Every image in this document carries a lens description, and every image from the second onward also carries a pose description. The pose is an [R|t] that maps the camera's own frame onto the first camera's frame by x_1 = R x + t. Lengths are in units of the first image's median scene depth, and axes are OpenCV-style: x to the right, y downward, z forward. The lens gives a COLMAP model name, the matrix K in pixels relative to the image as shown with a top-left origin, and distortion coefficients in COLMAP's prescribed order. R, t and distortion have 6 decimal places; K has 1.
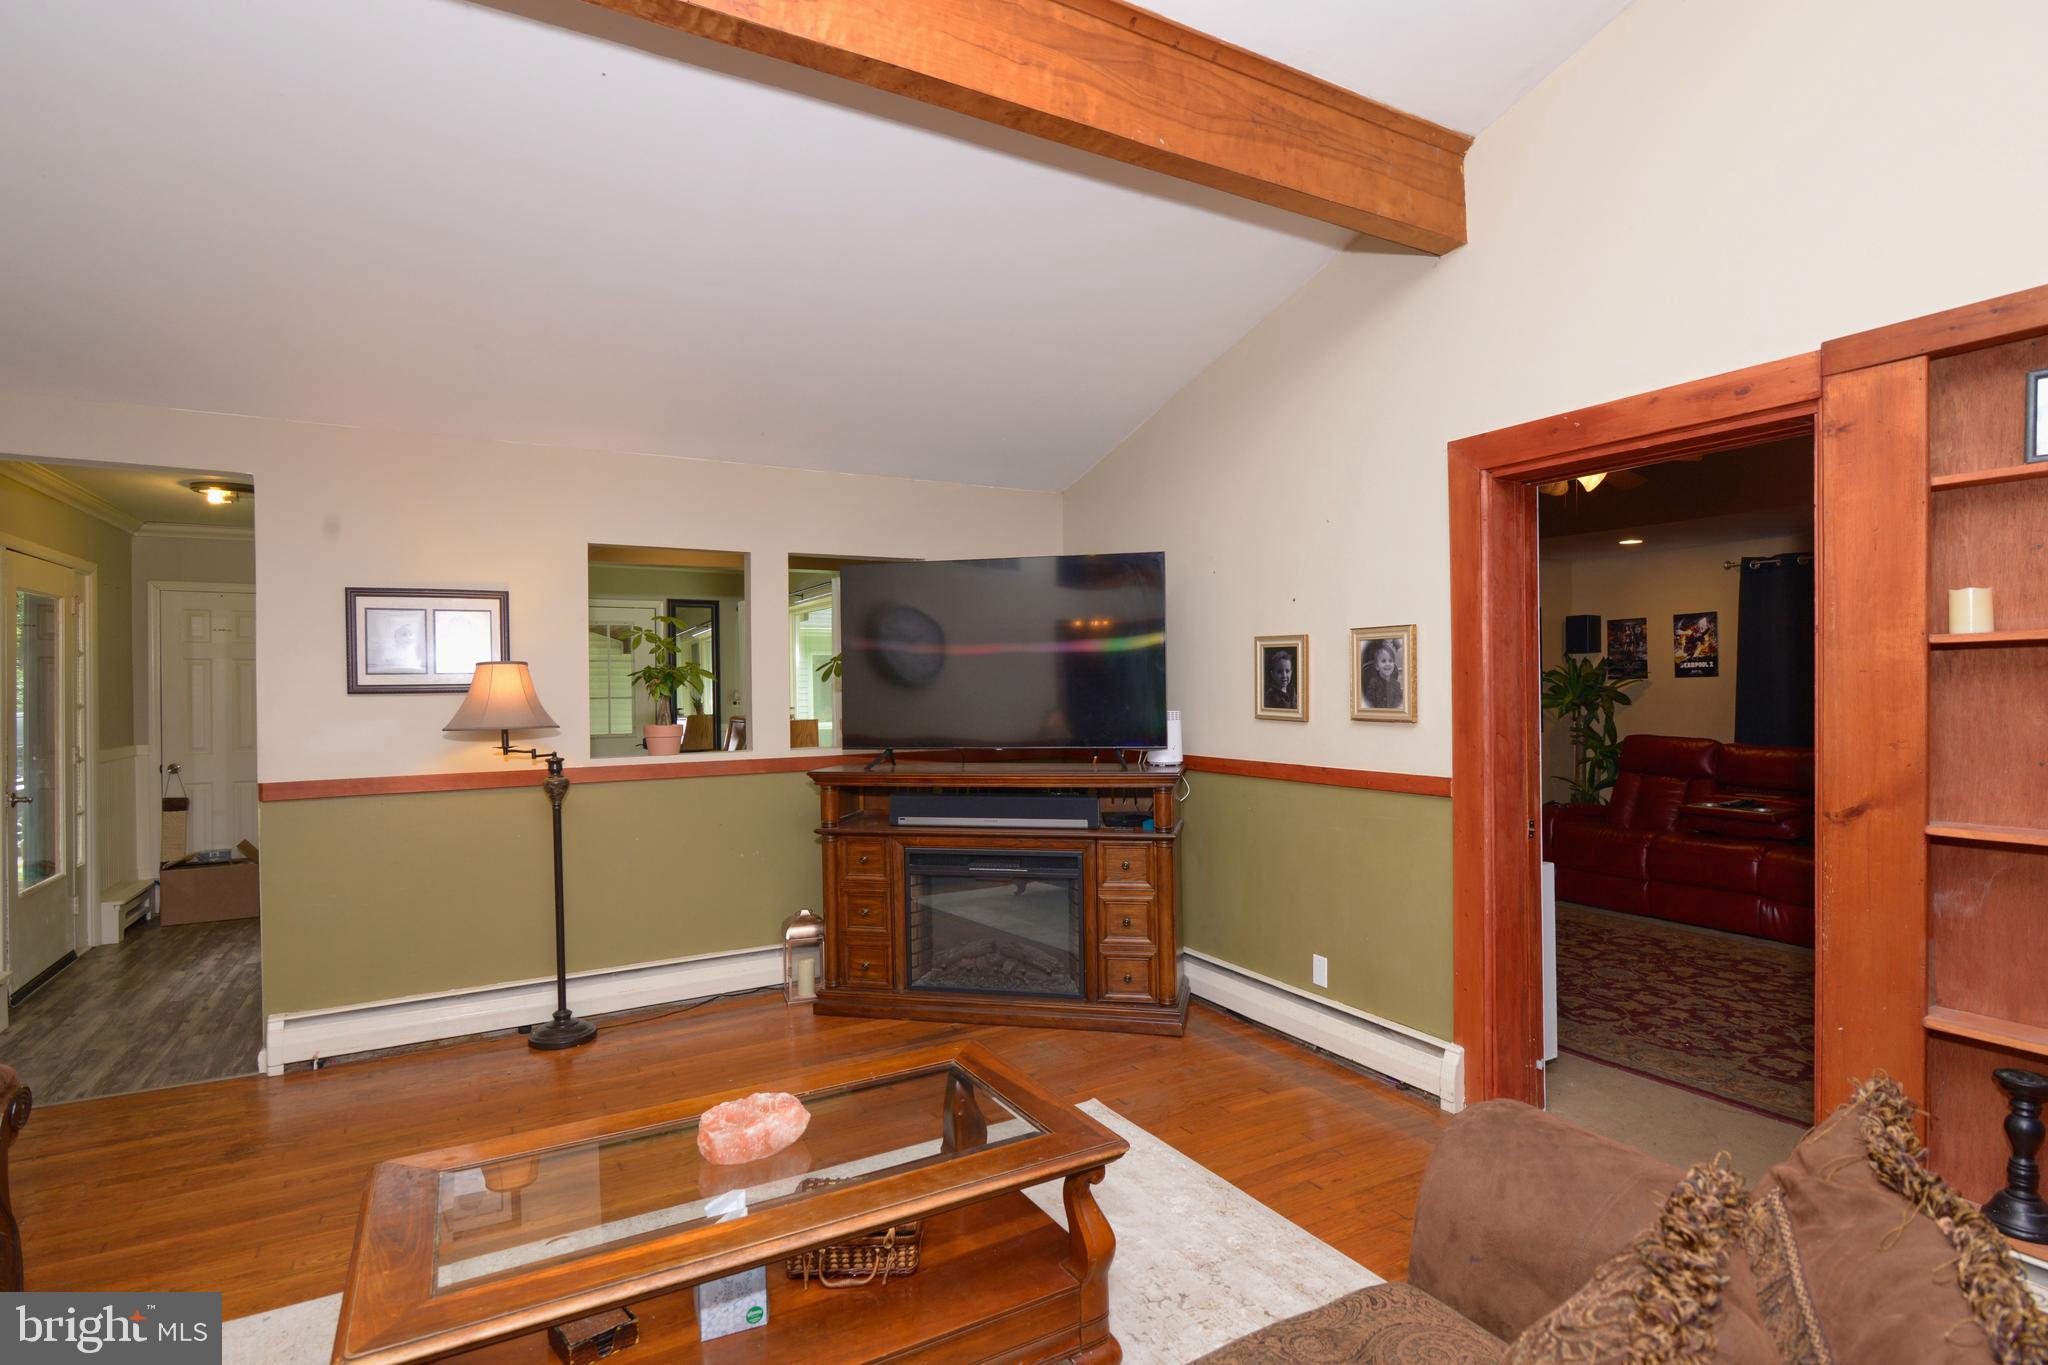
lens RADIAL K [[1002.3, 0, 1025.2], [0, 1002.3, 686.6], [0, 0, 1]] dist [-0.031737, -0.000137]
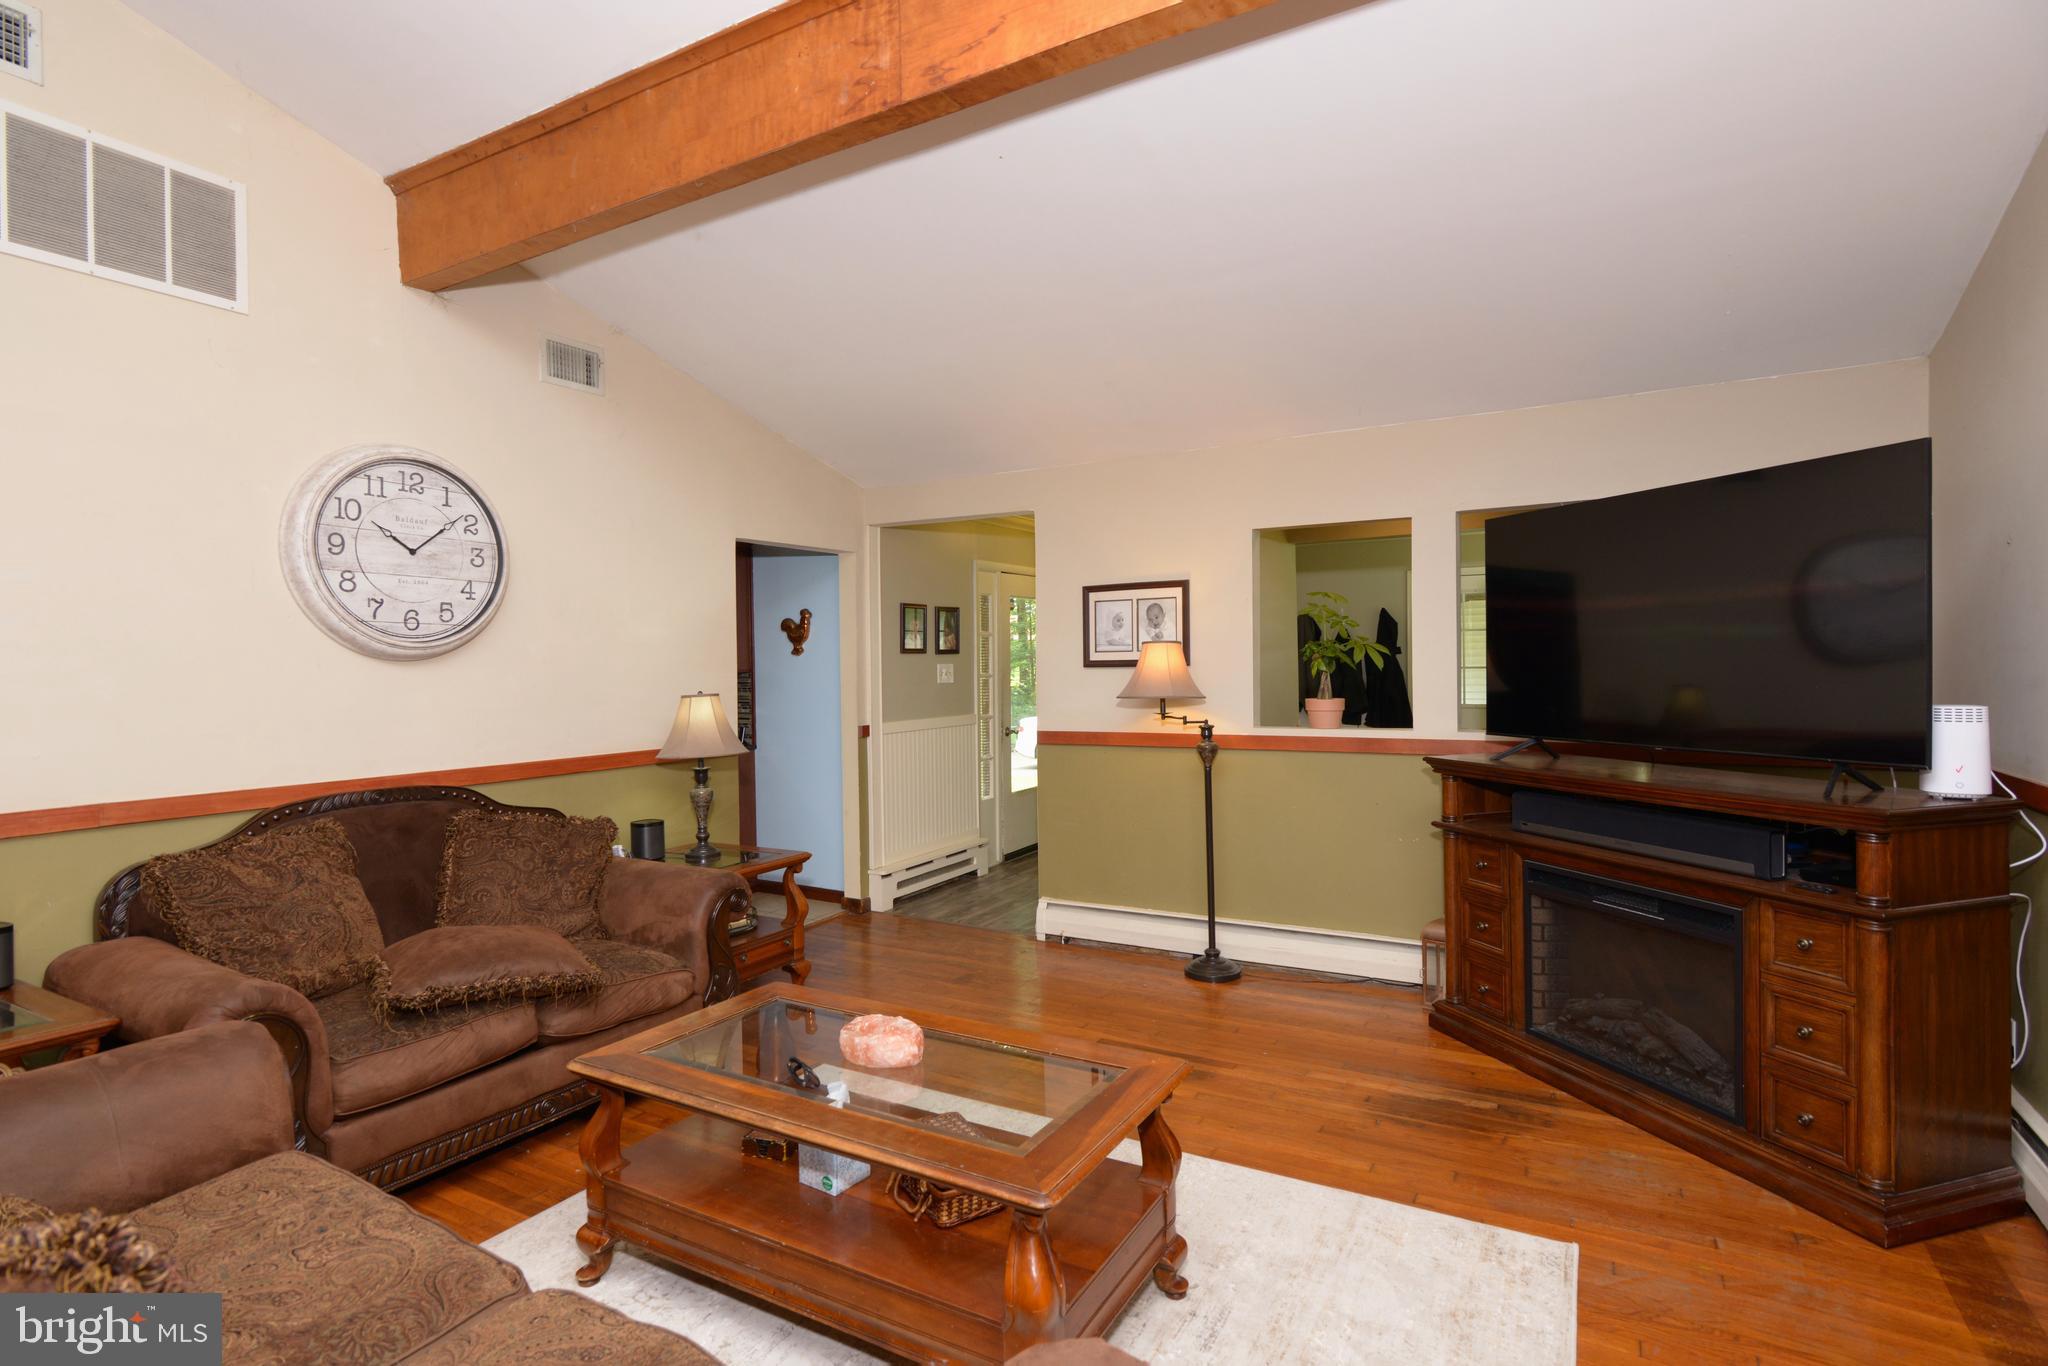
lens RADIAL K [[972.4, 0, 988.9], [0, 972.4, 663.0], [0, 0, 1]] dist [-0.029897, -0.000200]
pose [[0.484575, 0.005547, -0.874732, 0.372069], [0.008695, 0.999900, 0.011158, -0.013090], [0.874707, -0.013012, 0.484478, 0.247144]]
